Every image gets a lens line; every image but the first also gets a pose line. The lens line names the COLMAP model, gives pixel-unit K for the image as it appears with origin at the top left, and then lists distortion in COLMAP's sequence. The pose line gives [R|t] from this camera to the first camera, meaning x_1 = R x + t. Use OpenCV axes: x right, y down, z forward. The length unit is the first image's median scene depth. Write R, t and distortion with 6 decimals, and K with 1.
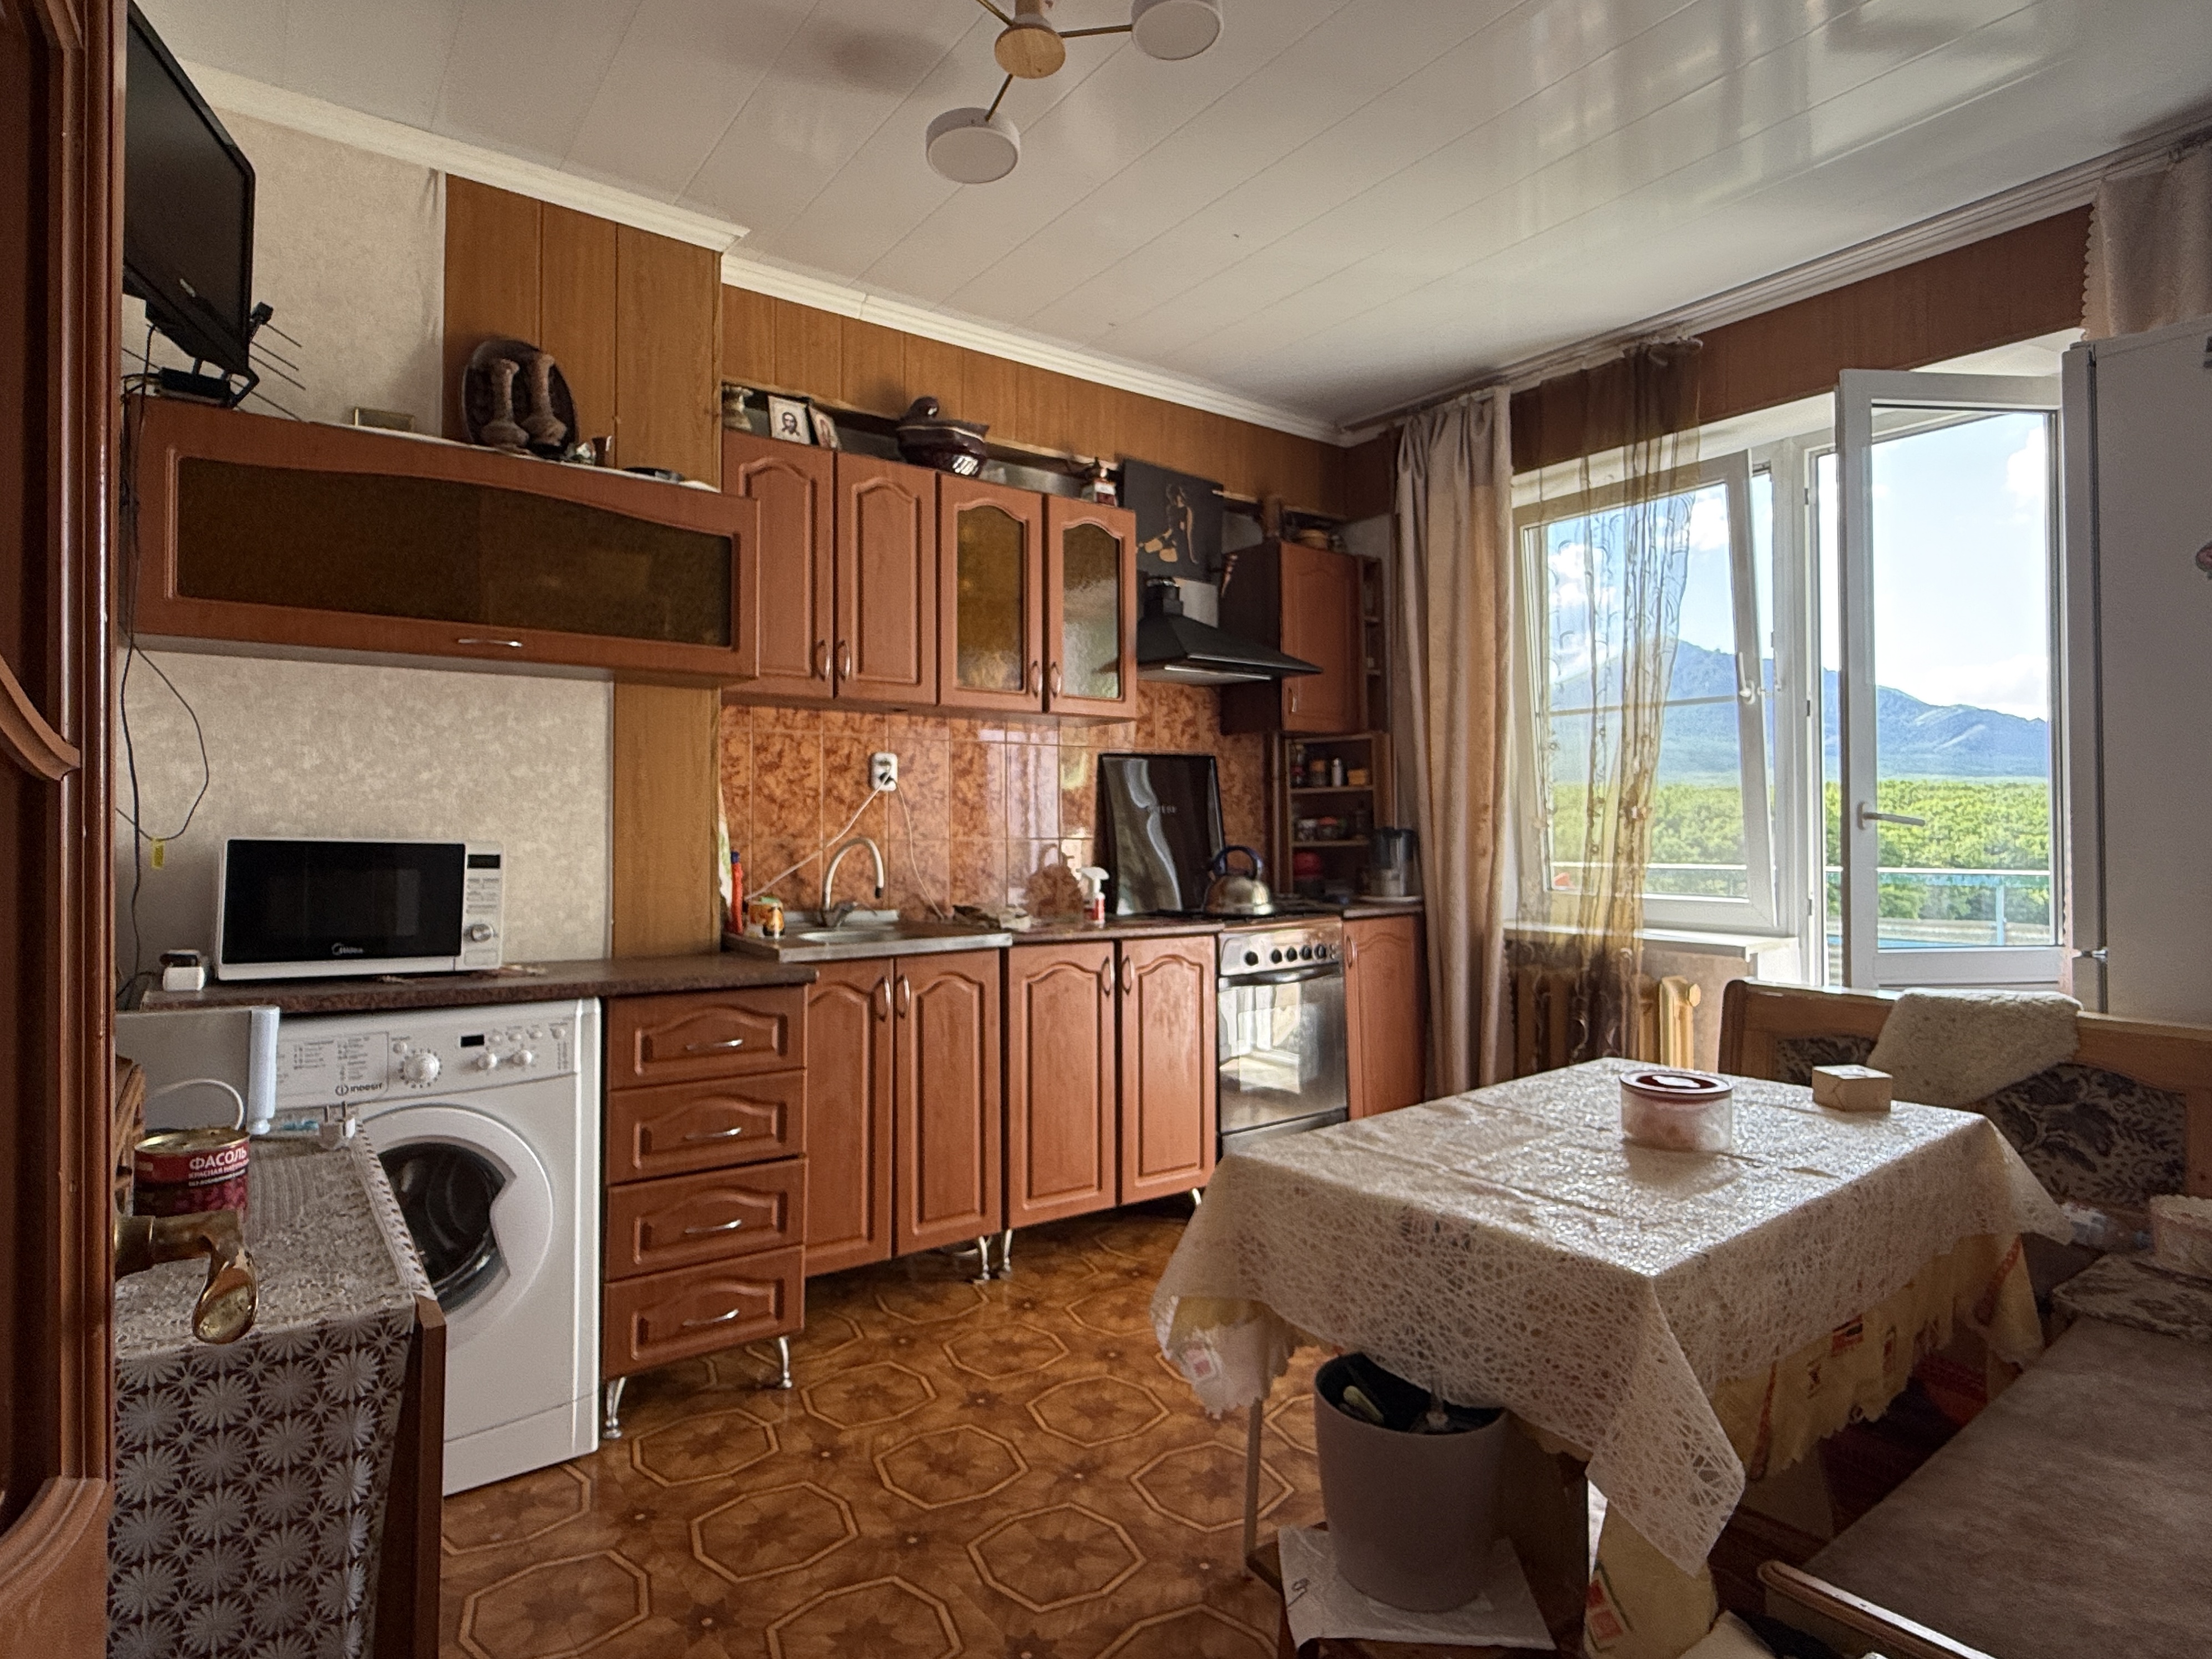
lens RADIAL K [[1202.8, 0, 1116.4], [0, 1202.8, 816.7], [0, 0, 1]] dist [-0.011301, 0.002803]
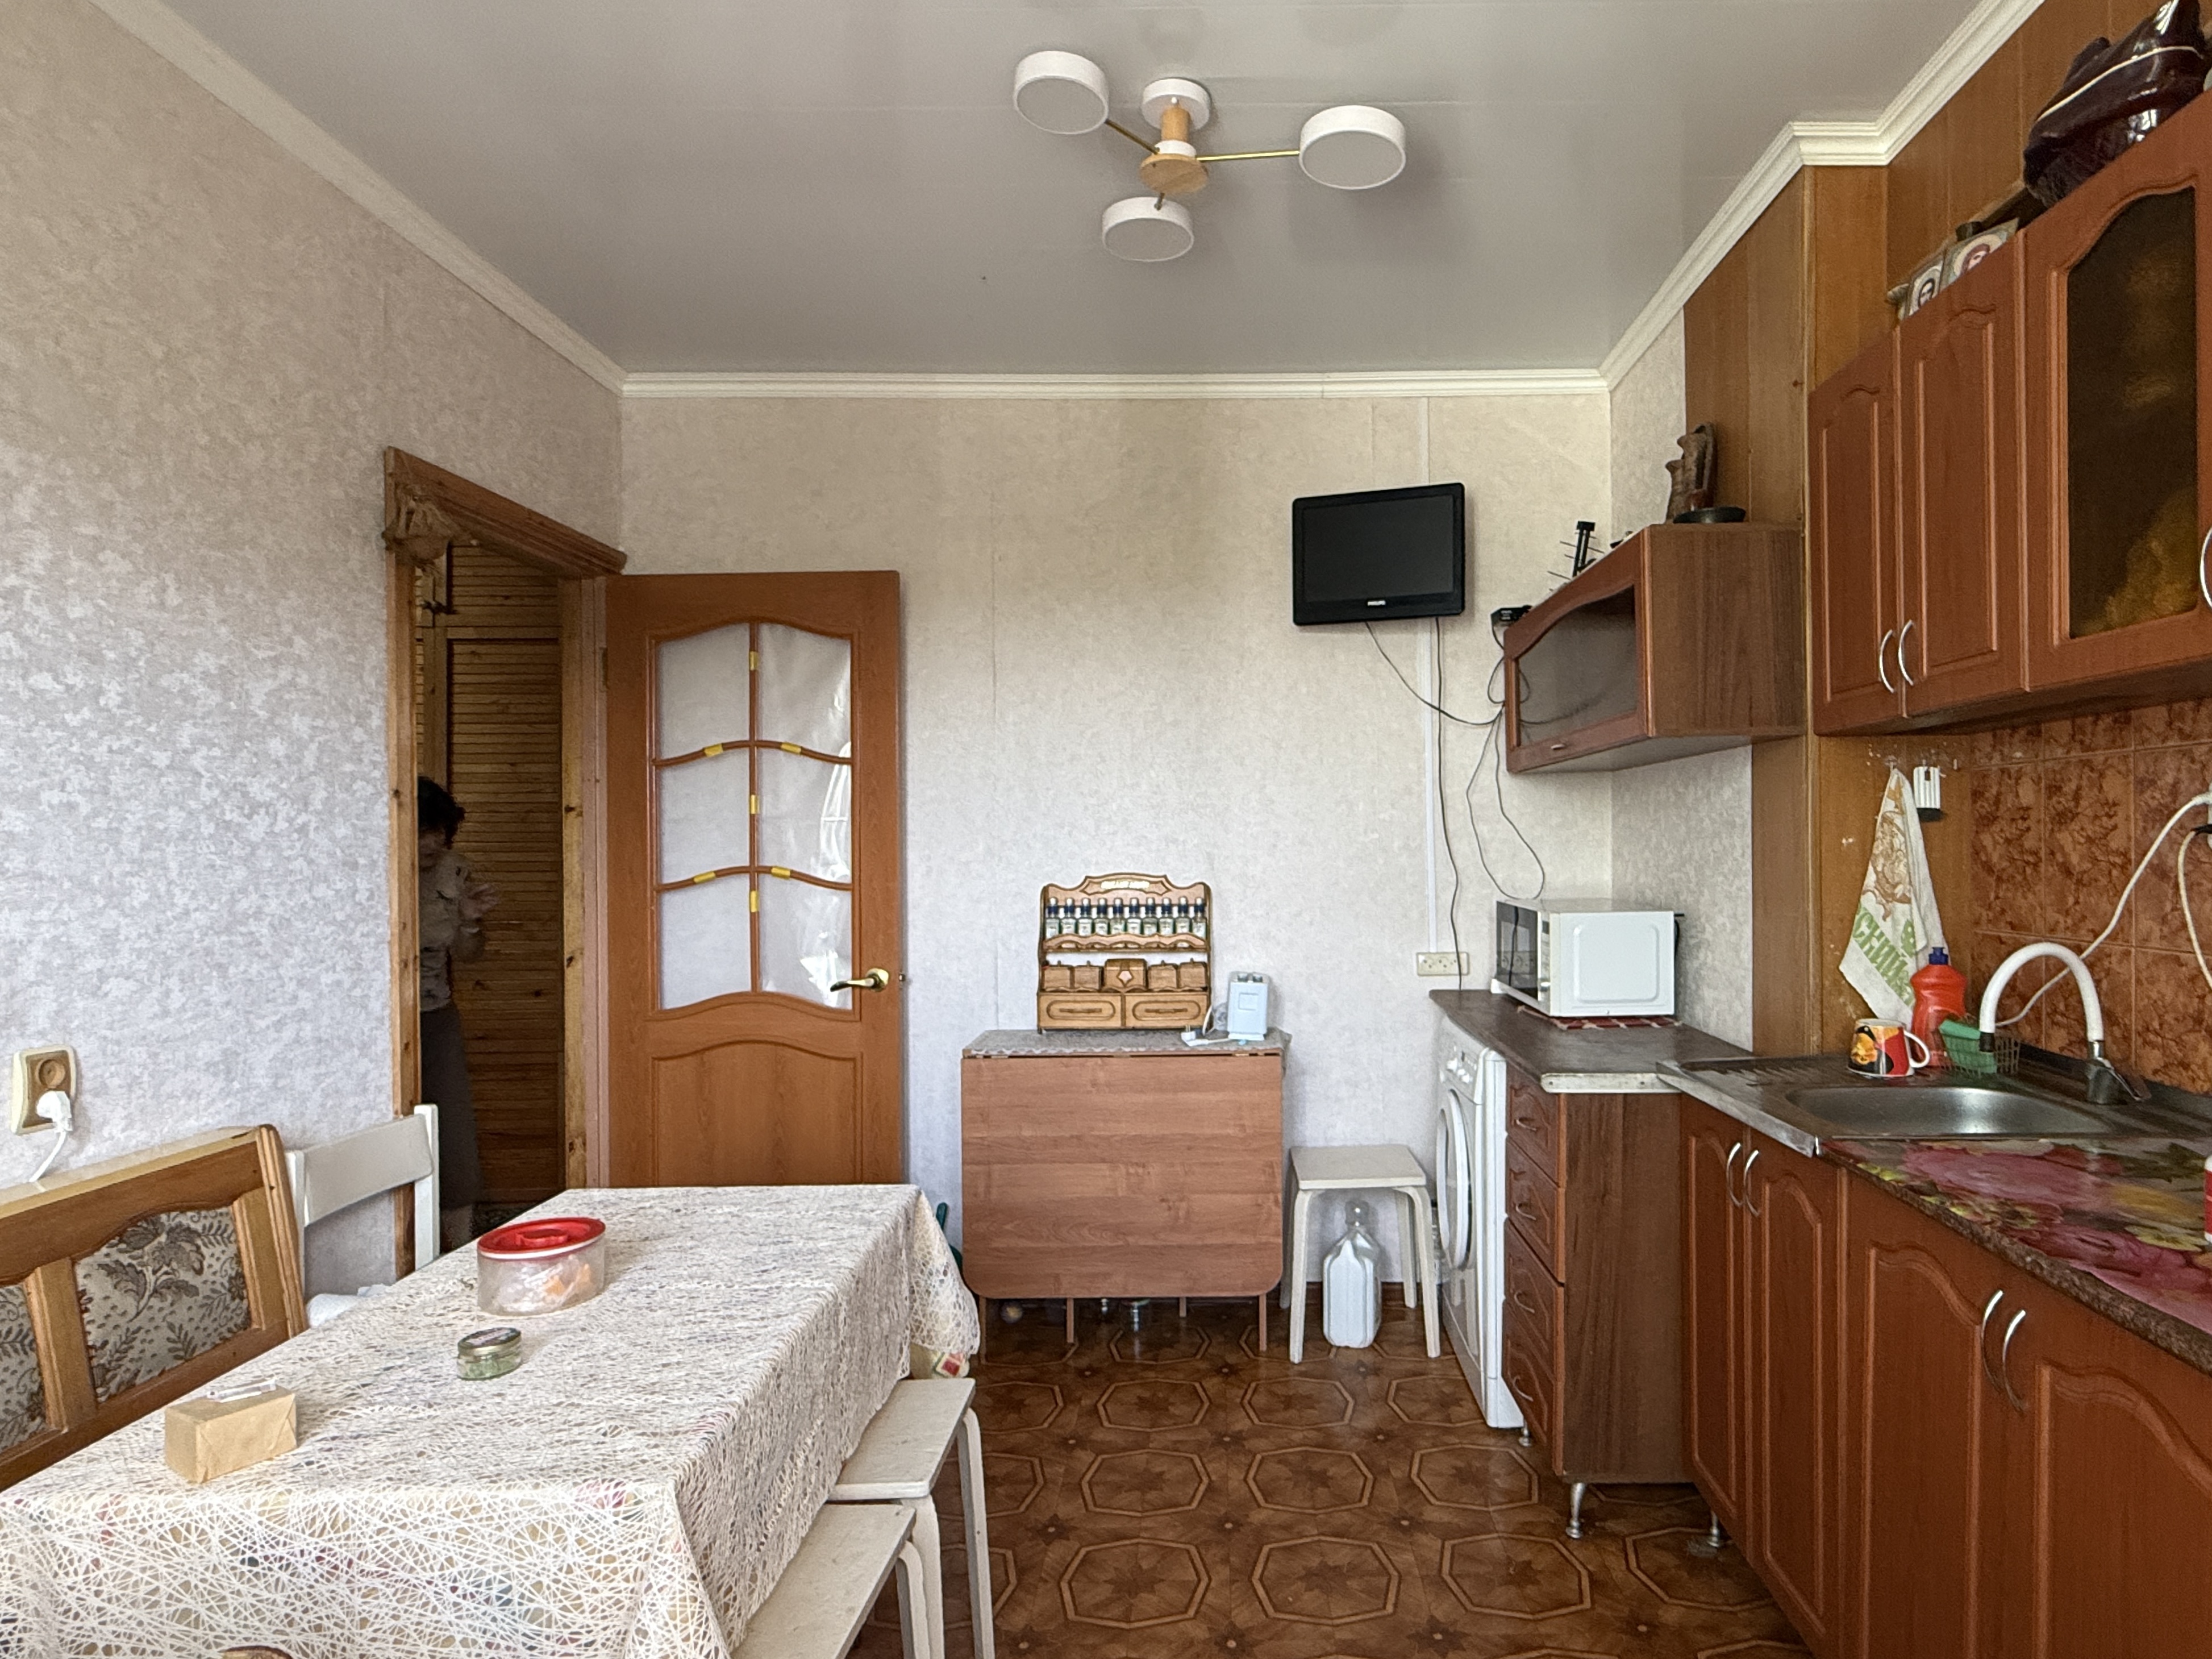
lens RADIAL K [[1202.8, 0, 1121.1], [0, 1202.8, 845.2], [0, 0, 1]] dist [-0.011301, 0.002803]
pose [[-0.635858, -0.002615, -0.771802, 0.478007], [0.012897, 0.999819, -0.014013, -0.025016], [0.771698, -0.018864, -0.635709, 1.012882]]
